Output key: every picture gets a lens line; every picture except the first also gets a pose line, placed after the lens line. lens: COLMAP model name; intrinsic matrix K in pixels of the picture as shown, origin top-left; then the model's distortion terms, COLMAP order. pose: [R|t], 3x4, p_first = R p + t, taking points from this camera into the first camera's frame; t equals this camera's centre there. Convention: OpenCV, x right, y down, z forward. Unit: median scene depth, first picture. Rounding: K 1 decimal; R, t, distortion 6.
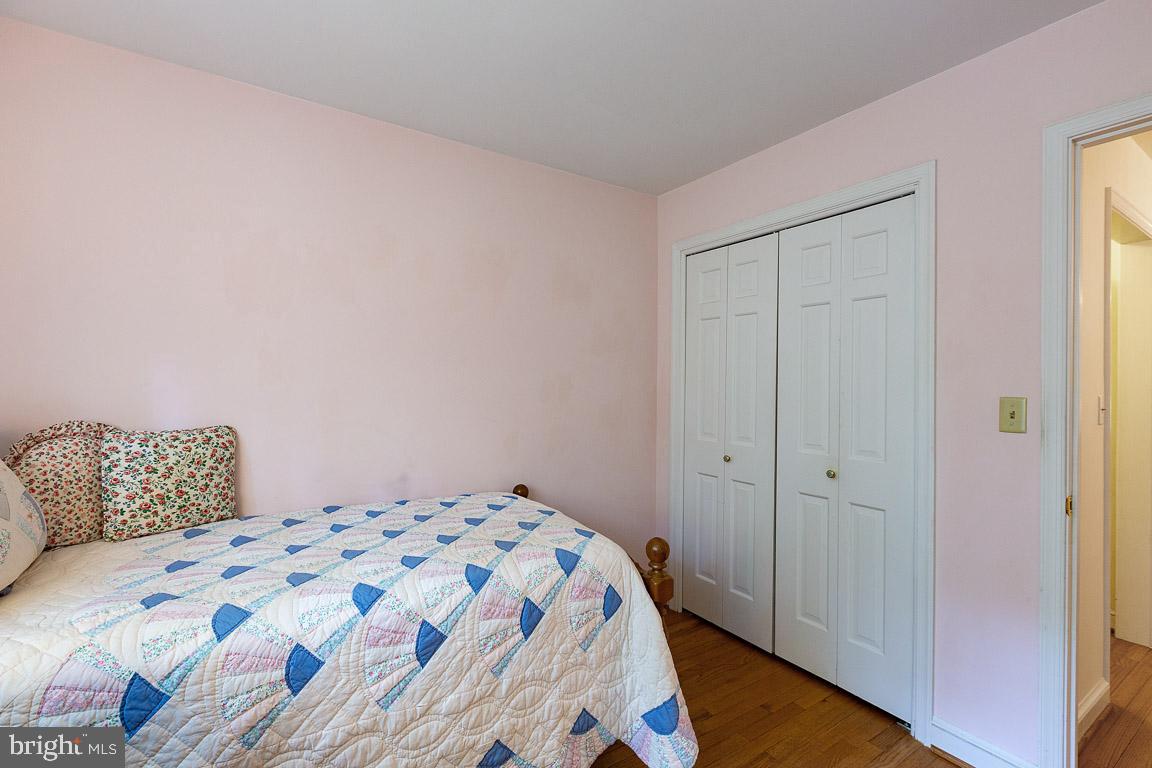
lens RADIAL K [[511.8, 0, 571.0], [0, 511.8, 384.0], [0, 0, 1]] dist [-0.000552, -0.000324]
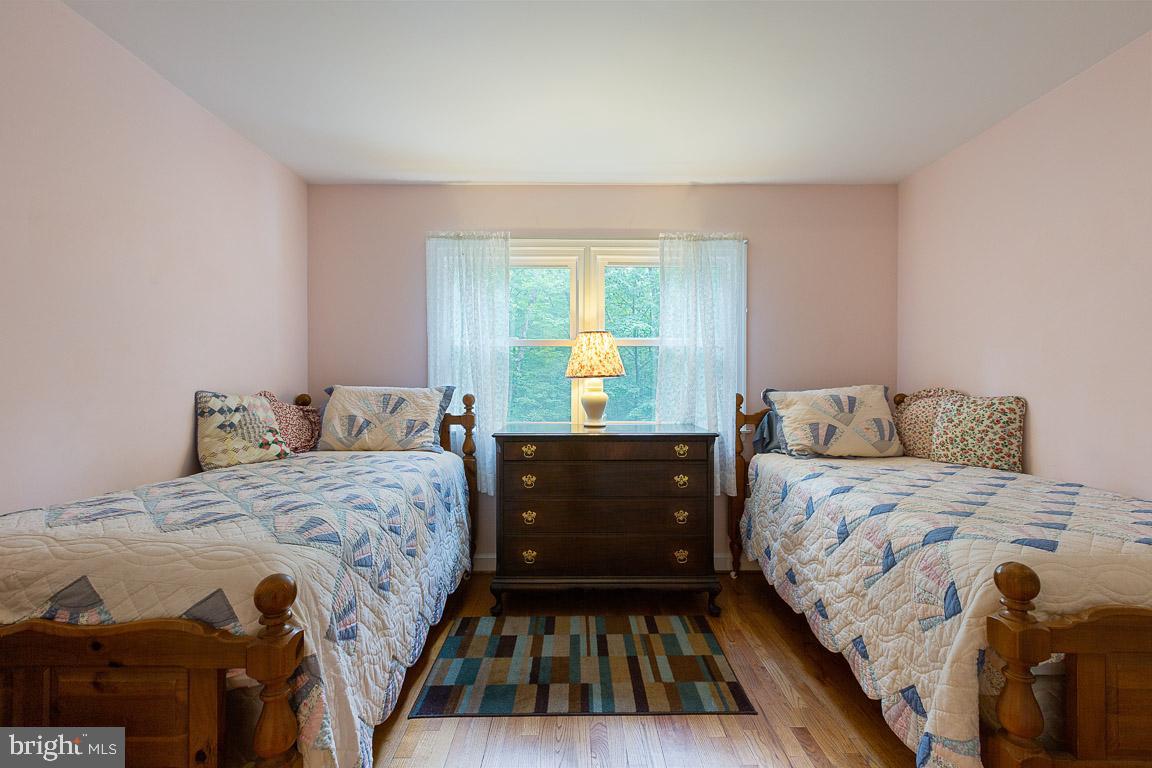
lens RADIAL K [[511.8, 0, 571.0], [0, 511.8, 384.0], [0, 0, 1]] dist [-0.000552, -0.000324]
pose [[-0.547478, -0.008448, -0.836777, 1.049989], [-0.006657, 0.999961, -0.005740, 0.074930], [0.836794, 0.002428, -0.547513, 0.880401]]
